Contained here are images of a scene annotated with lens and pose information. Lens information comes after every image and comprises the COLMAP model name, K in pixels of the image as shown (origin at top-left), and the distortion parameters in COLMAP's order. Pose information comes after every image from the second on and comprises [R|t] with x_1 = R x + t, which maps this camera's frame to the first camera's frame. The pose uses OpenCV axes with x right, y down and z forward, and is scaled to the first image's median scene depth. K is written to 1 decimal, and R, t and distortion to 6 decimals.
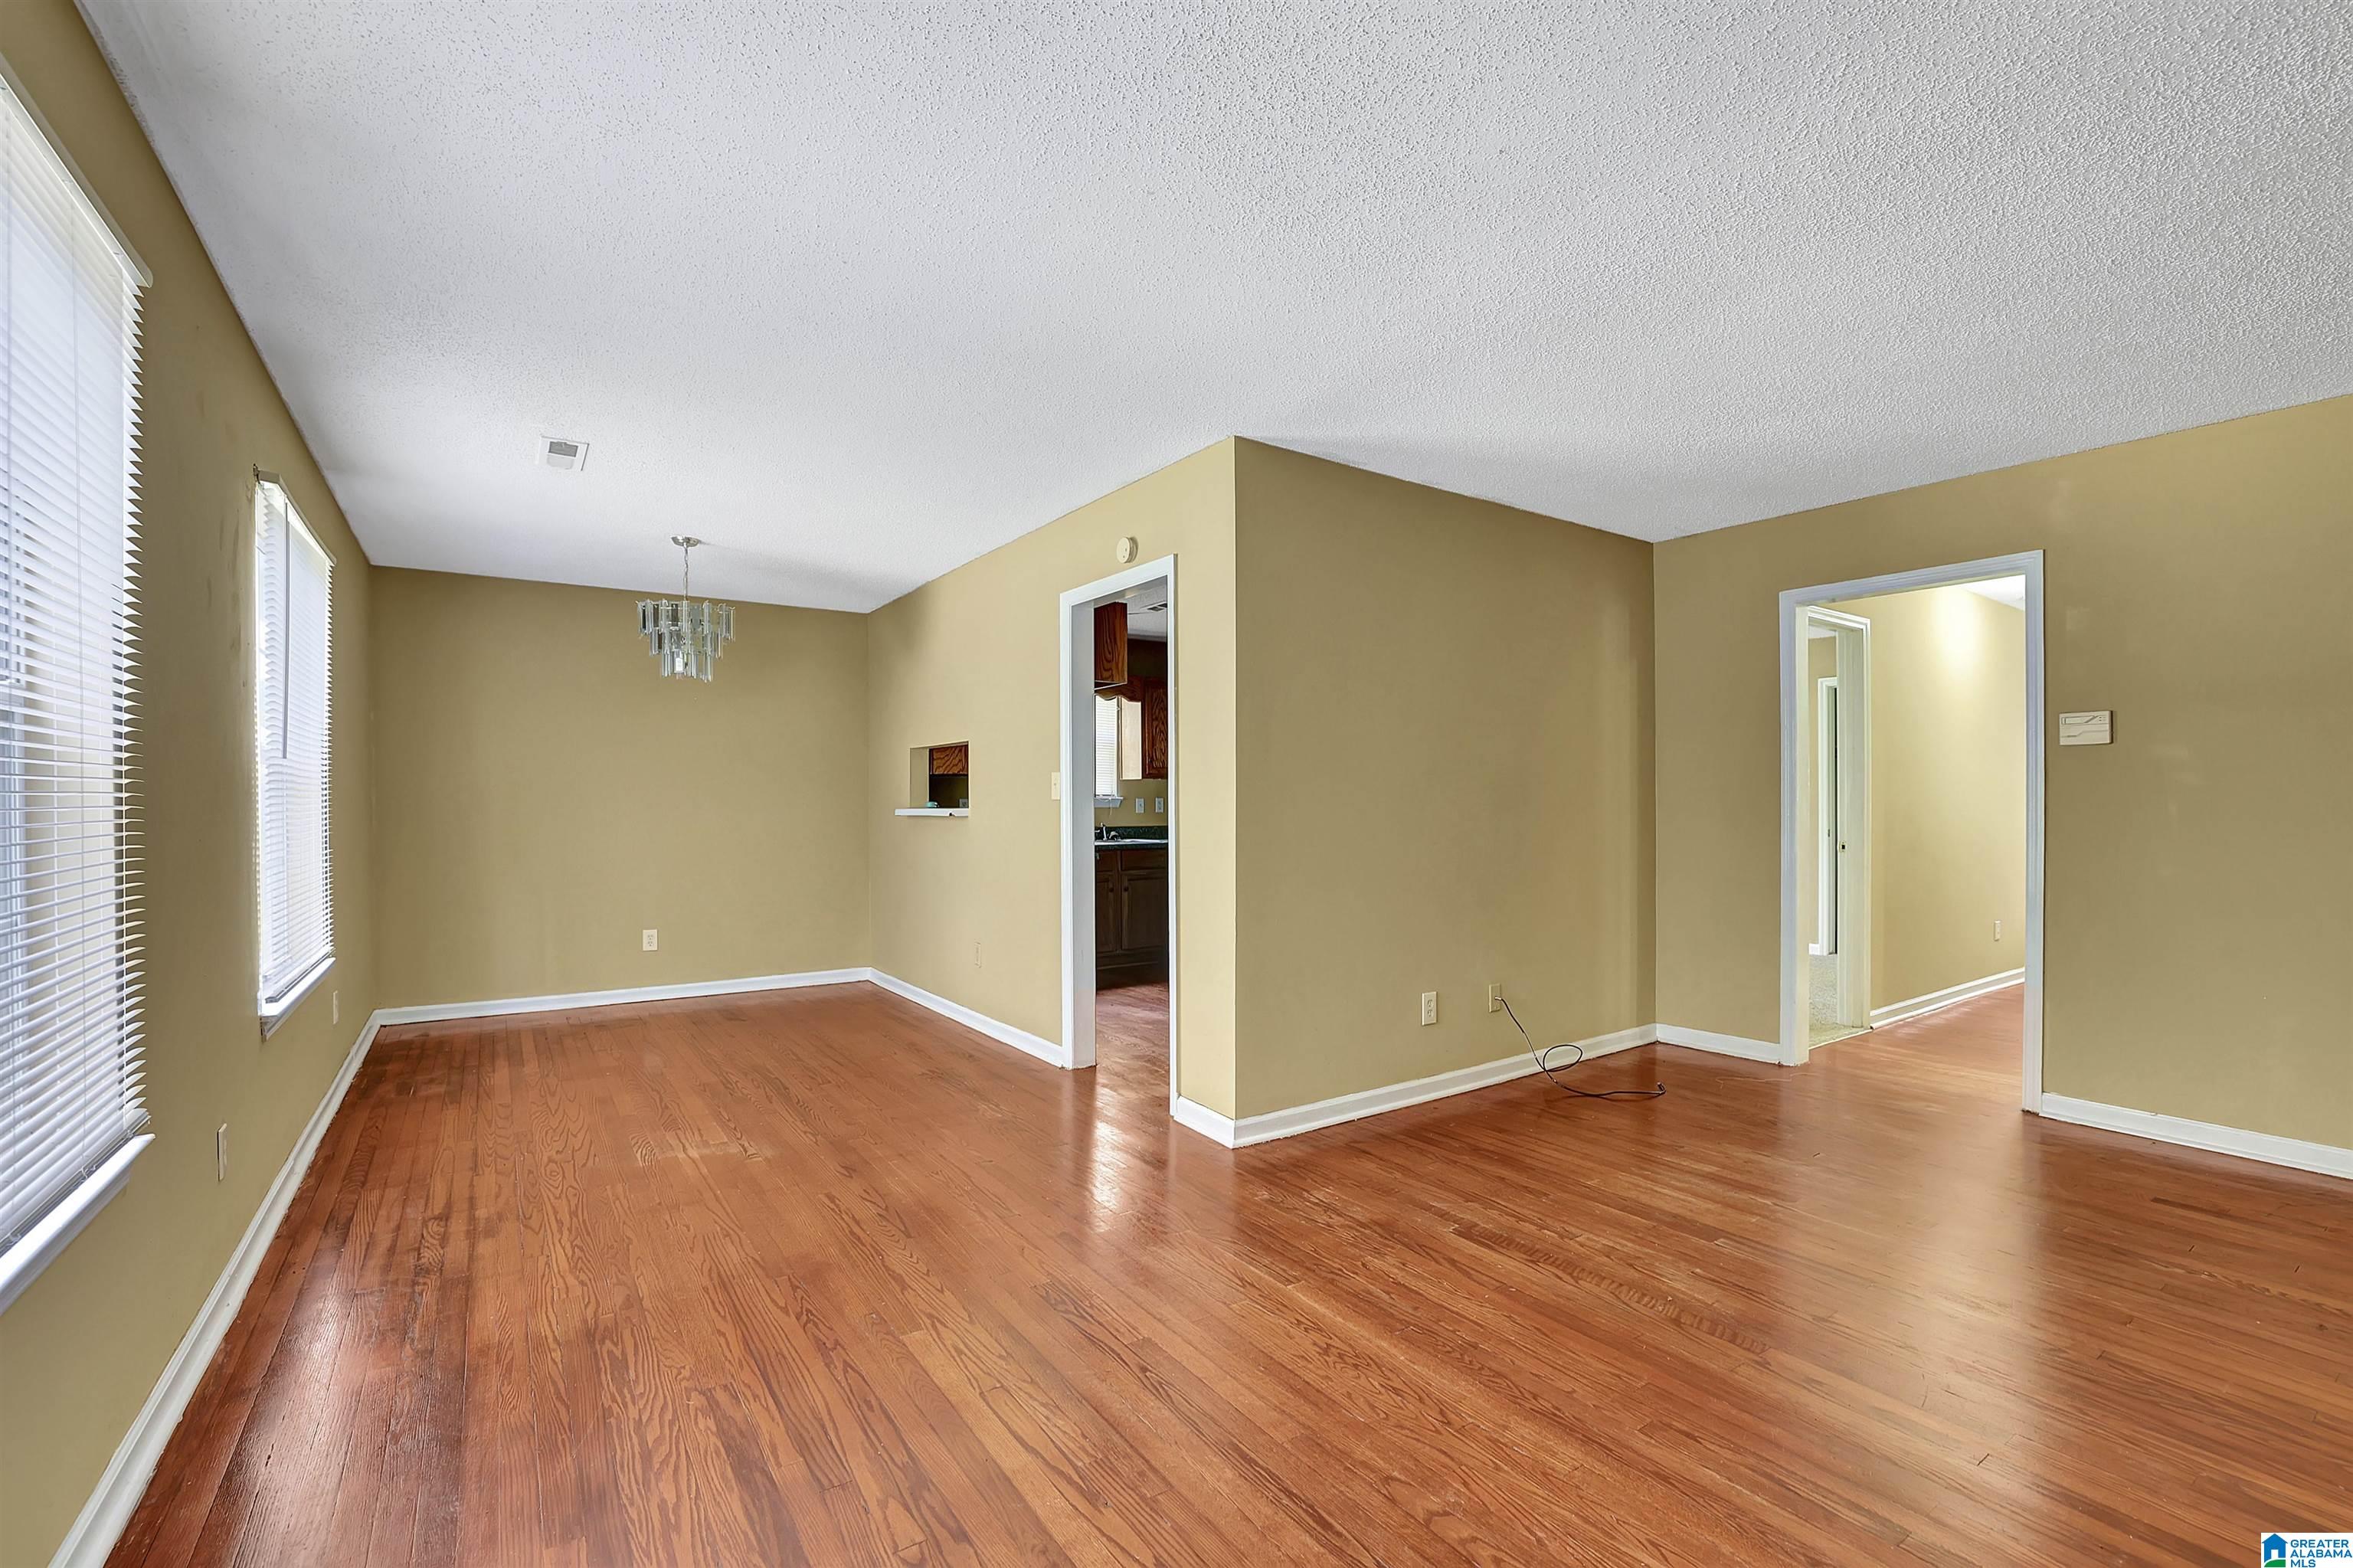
lens RADIAL K [[1008.7, 0, 1176.1], [0, 1008.7, 792.1], [0, 0, 1]] dist [-0.029546, 0.002119]
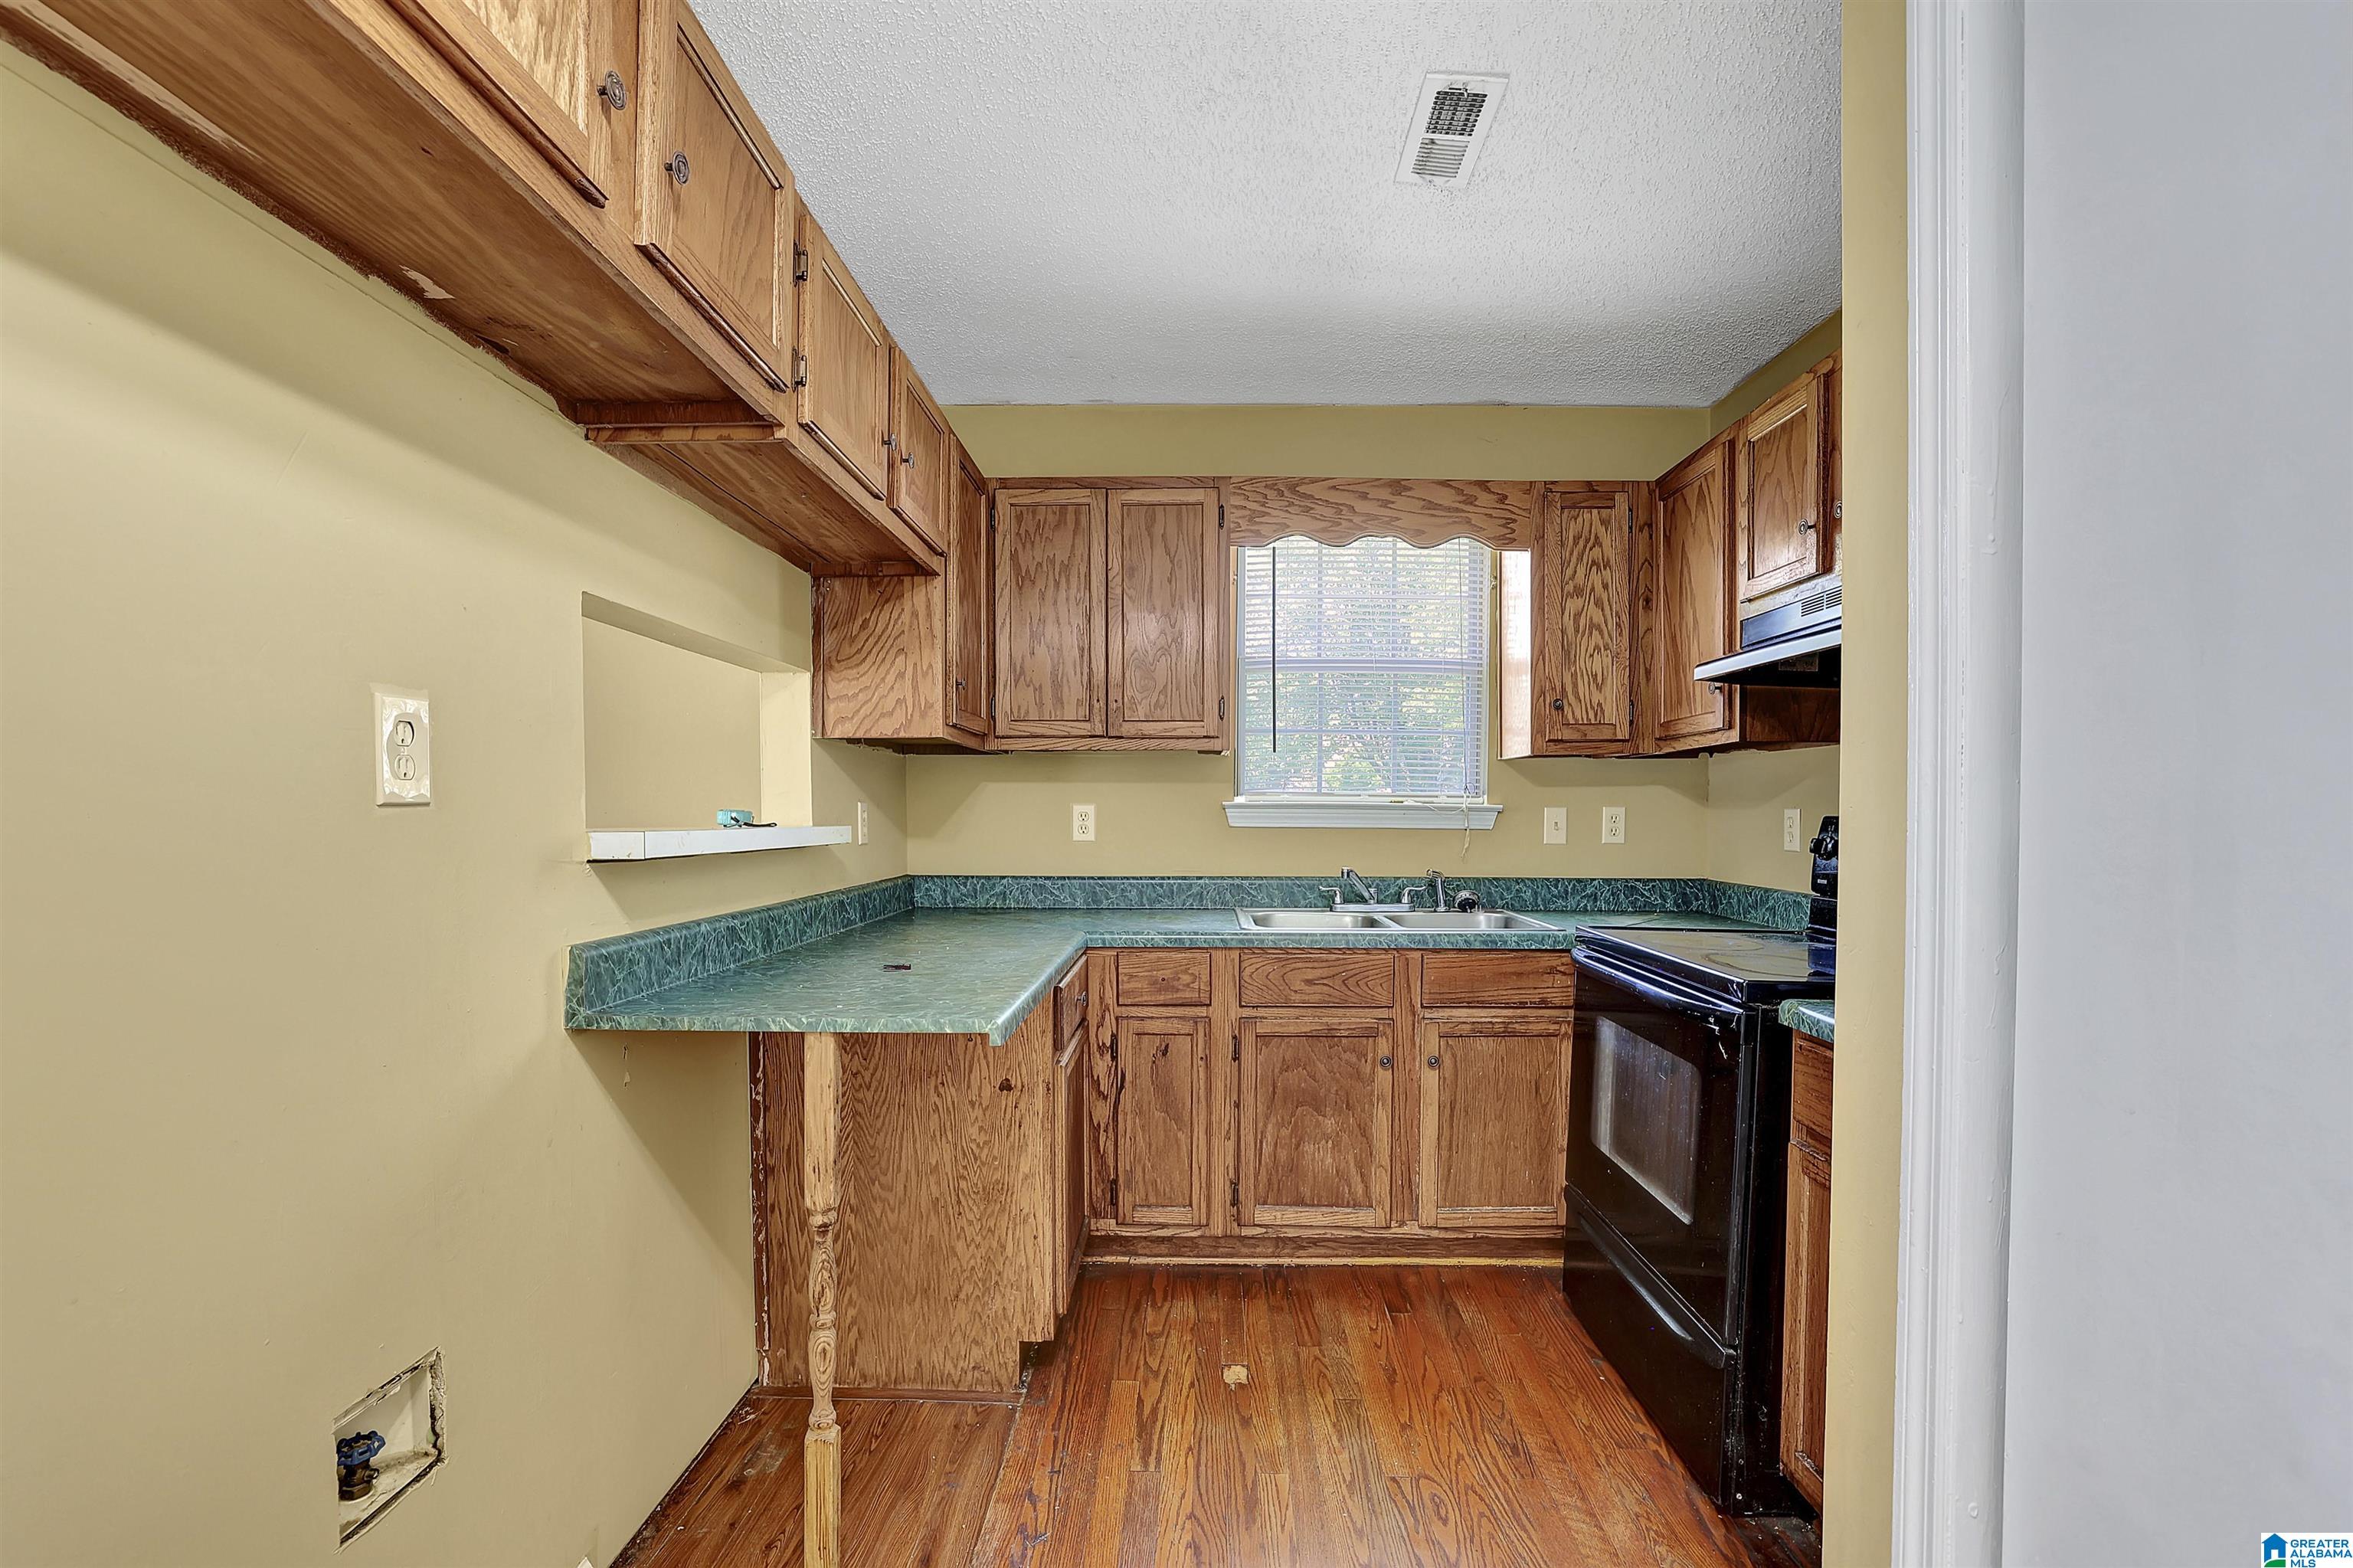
lens RADIAL K [[1008.7, 0, 1178.9], [0, 1008.7, 797.4], [0, 0, 1]] dist [-0.029546, 0.002119]
pose [[0.817491, -0.000906, -0.575941, 0.081858], [-0.000263, 0.999998, -0.001947, 0.003230], [0.575941, 0.001743, 0.817489, 0.656980]]
